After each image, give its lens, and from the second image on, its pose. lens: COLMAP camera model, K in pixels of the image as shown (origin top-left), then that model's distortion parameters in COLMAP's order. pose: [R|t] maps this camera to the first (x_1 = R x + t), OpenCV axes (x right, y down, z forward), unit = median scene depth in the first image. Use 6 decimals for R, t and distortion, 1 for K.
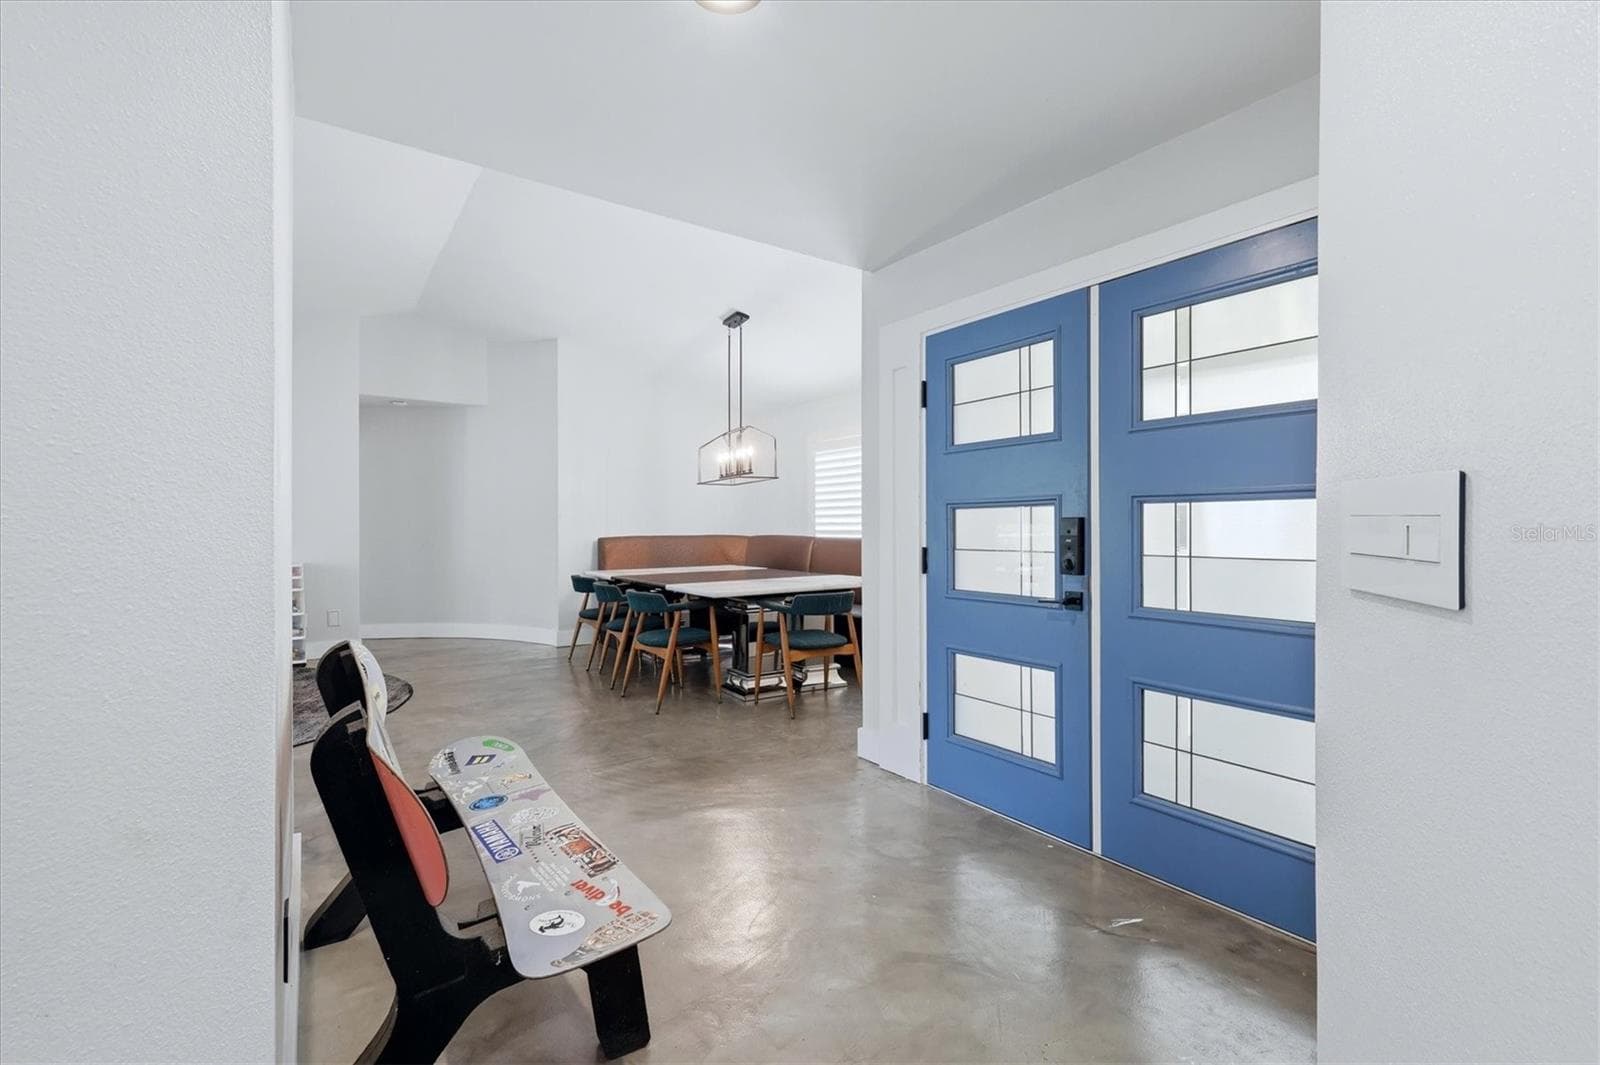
lens RADIAL K [[714.3, 0, 800.0], [0, 714.3, 532.5], [0, 0, 1]] dist [-0.001029, -0.000068]
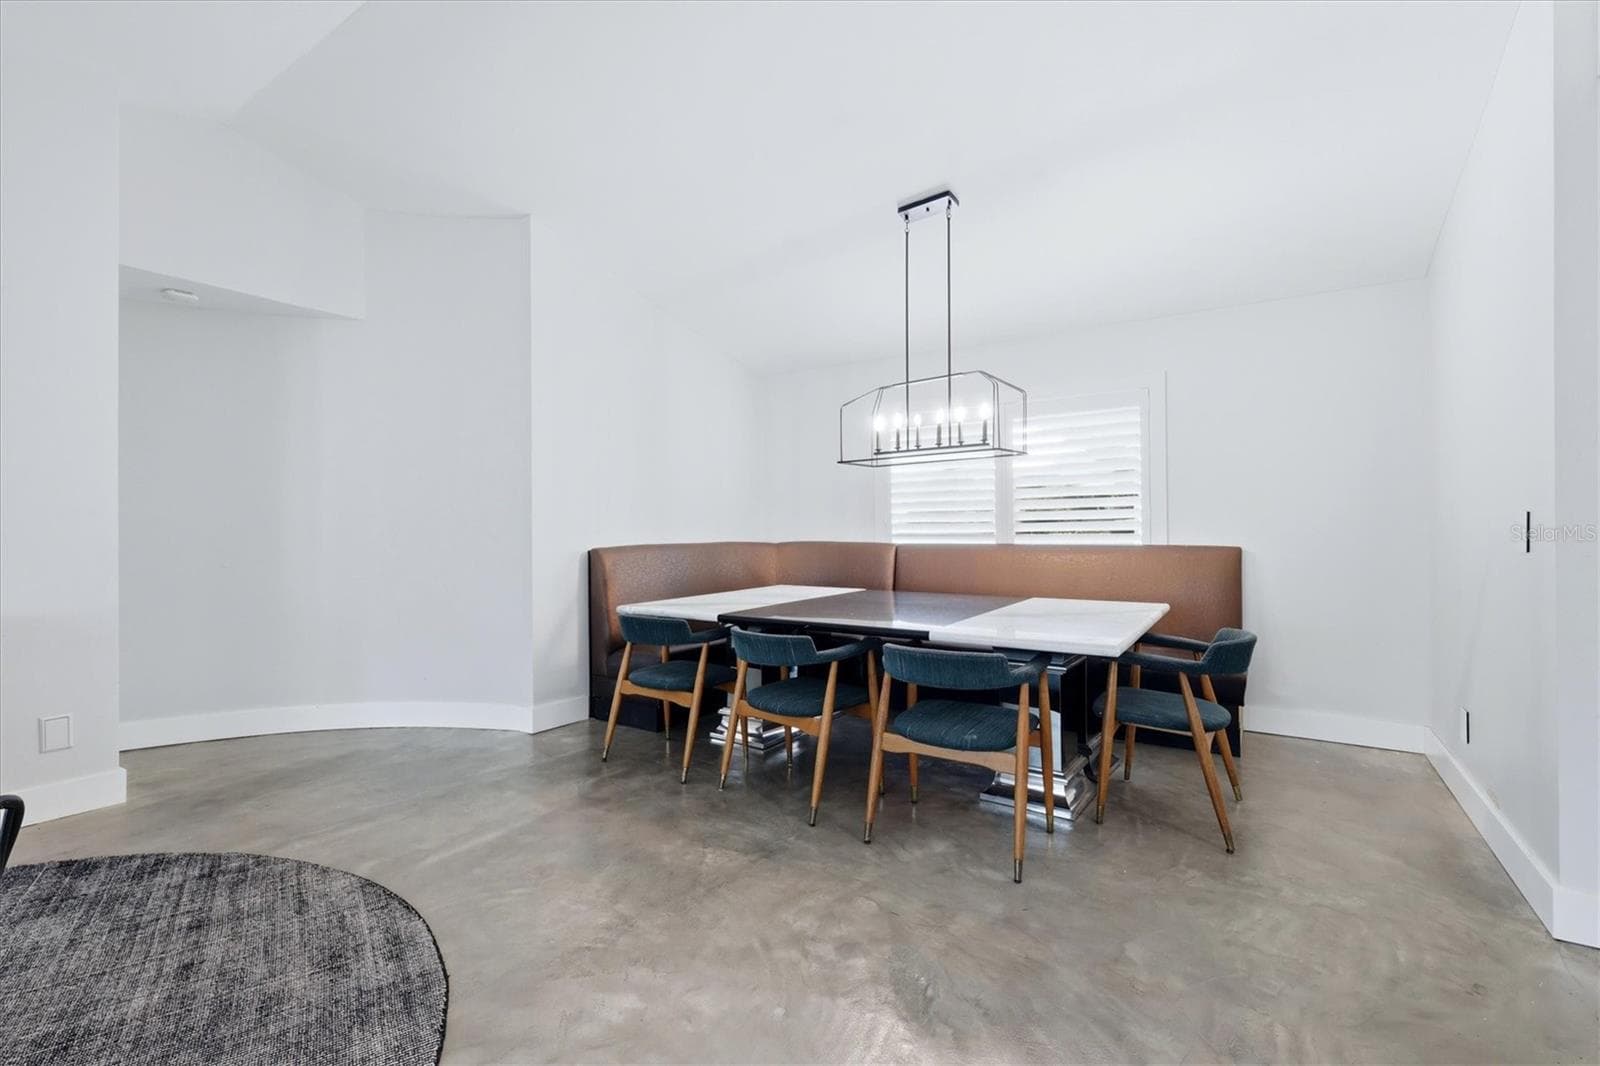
lens RADIAL K [[714.3, 0, 800.0], [0, 714.3, 533.0], [0, 0, 1]] dist [-0.001029, -0.000068]
pose [[0.930770, -0.008099, 0.365515, -0.342551], [0.009233, 0.999956, -0.001354, -0.004013], [-0.365488, 0.004635, 0.930805, 0.354483]]
